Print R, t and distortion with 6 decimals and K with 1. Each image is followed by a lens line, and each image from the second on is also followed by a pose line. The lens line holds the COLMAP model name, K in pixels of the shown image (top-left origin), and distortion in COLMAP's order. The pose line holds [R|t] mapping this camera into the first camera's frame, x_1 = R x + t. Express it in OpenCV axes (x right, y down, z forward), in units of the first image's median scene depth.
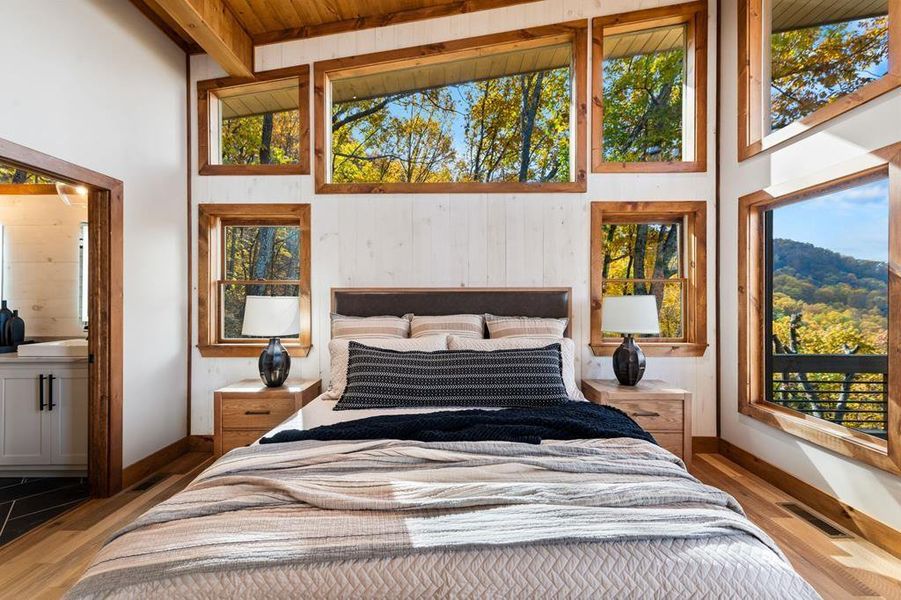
lens RADIAL K [[356.7, 0, 447.5], [0, 356.7, 304.3], [0, 0, 1]] dist [0.012984, -0.003815]
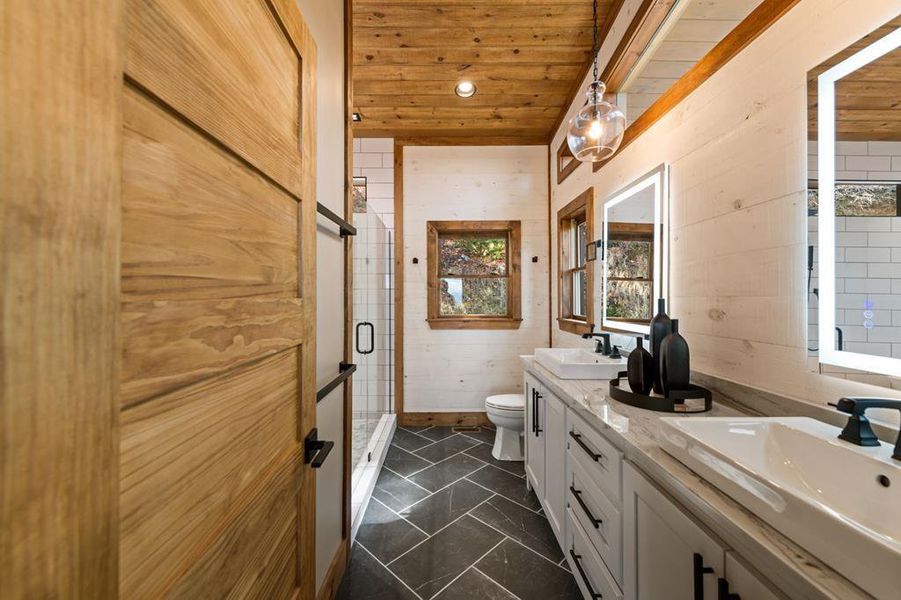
lens RADIAL K [[356.7, 0, 446.2], [0, 356.7, 295.8], [0, 0, 1]] dist [0.012984, -0.003815]
pose [[0.015323, -0.002550, -0.999879, -0.682441], [0.008573, 0.999960, -0.002419, -0.016327], [0.999846, -0.008535, 0.015344, 0.646472]]
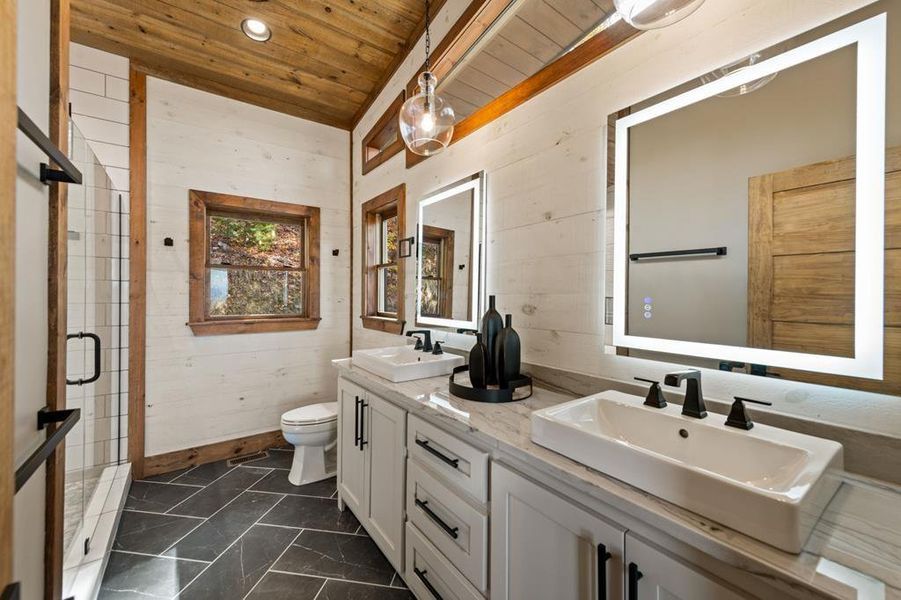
lens RADIAL K [[356.7, 0, 446.7], [0, 356.7, 294.2], [0, 0, 1]] dist [0.012984, -0.003815]
pose [[0.595458, 0.003720, -0.803378, -0.787604], [0.001944, 0.999980, 0.006072, -0.016319], [0.803384, -0.005177, 0.595439, 0.585321]]
